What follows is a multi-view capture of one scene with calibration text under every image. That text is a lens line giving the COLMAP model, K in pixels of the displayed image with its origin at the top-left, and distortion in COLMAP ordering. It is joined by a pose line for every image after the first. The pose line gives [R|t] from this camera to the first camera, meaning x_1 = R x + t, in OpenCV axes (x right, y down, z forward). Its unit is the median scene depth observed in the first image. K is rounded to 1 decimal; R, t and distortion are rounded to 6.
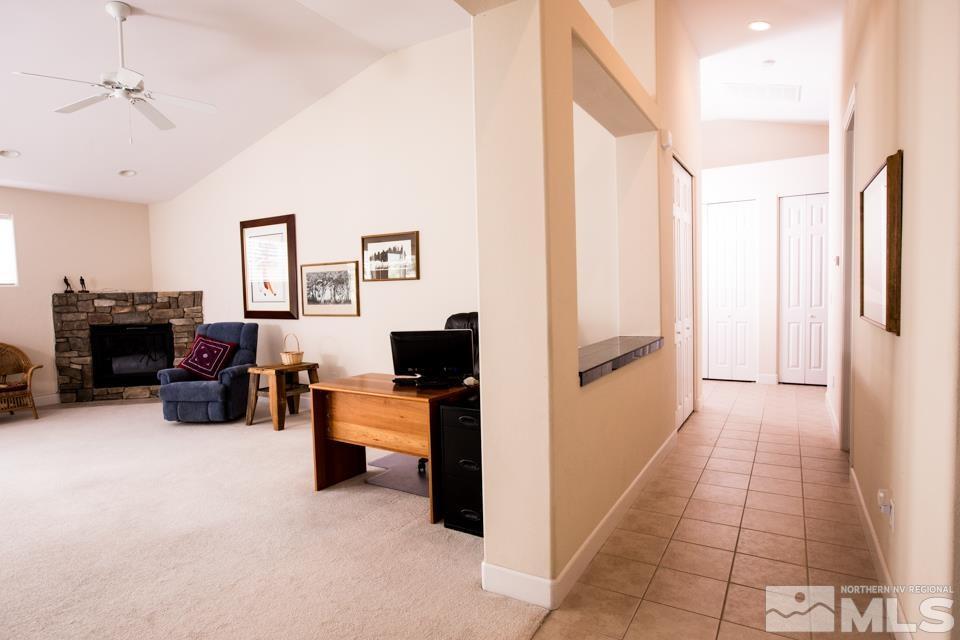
lens RADIAL K [[522.8, 0, 480.0], [0, 522.8, 320.0], [0, 0, 1]] dist [-0.040330, 0.027389]
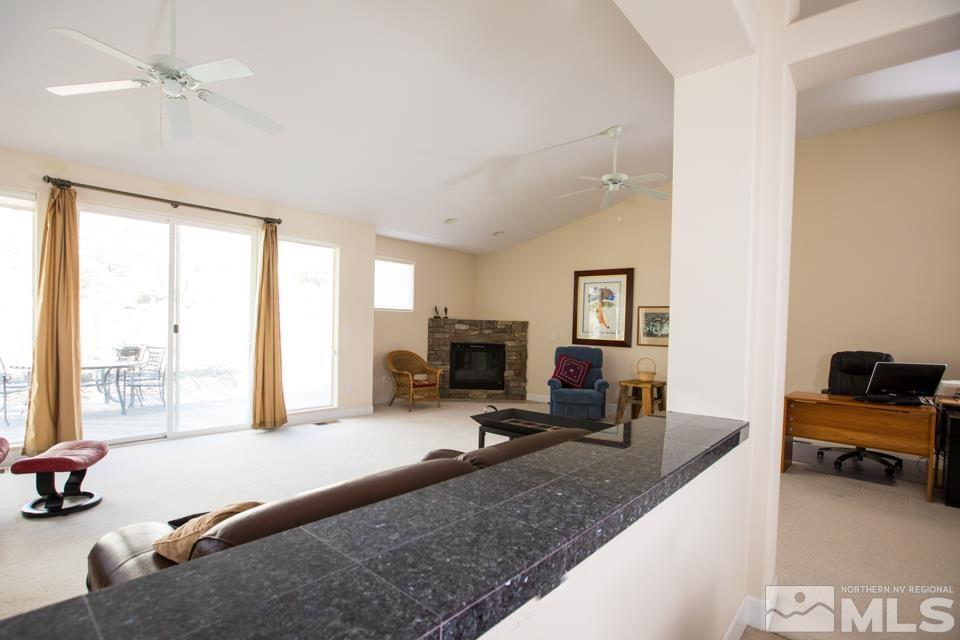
lens RADIAL K [[463.0, 0, 480.3], [0, 463.0, 337.2], [0, 0, 1]] dist [0.000671, 0.016882]
pose [[0.985100, 0.054328, -0.163174, -0.509686], [-0.059259, 0.997917, -0.025501, 0.024306], [0.161449, 0.034791, 0.986268, -0.210705]]
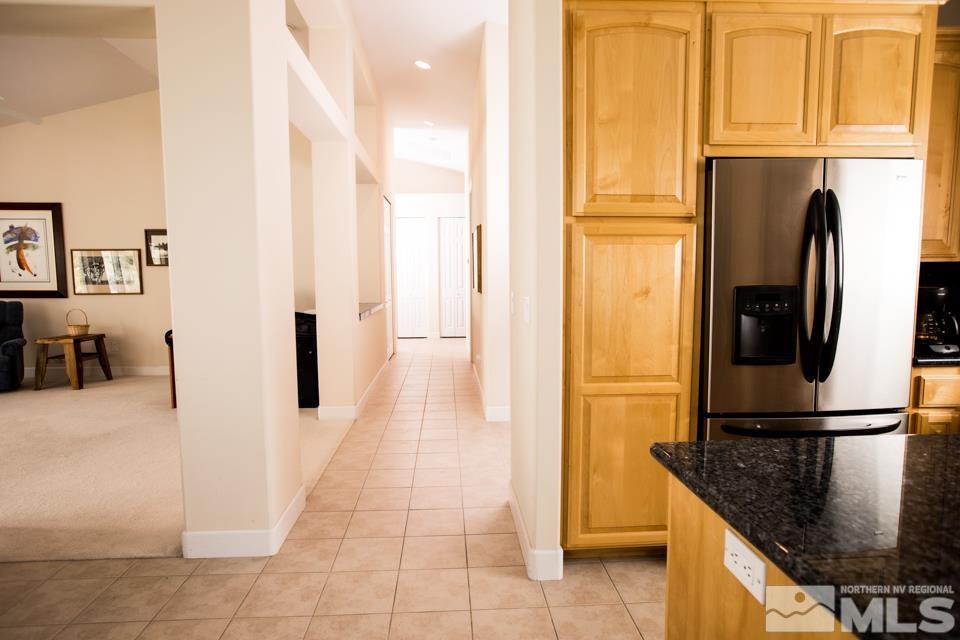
lens RADIAL K [[522.8, 0, 480.0], [0, 522.8, 320.0], [0, 0, 1]] dist [-0.040330, 0.027389]
pose [[0.822834, -0.031093, 0.567431, -0.237587], [0.016904, 0.999399, 0.030251, 0.026690], [-0.568031, -0.015300, 0.822865, -0.398659]]
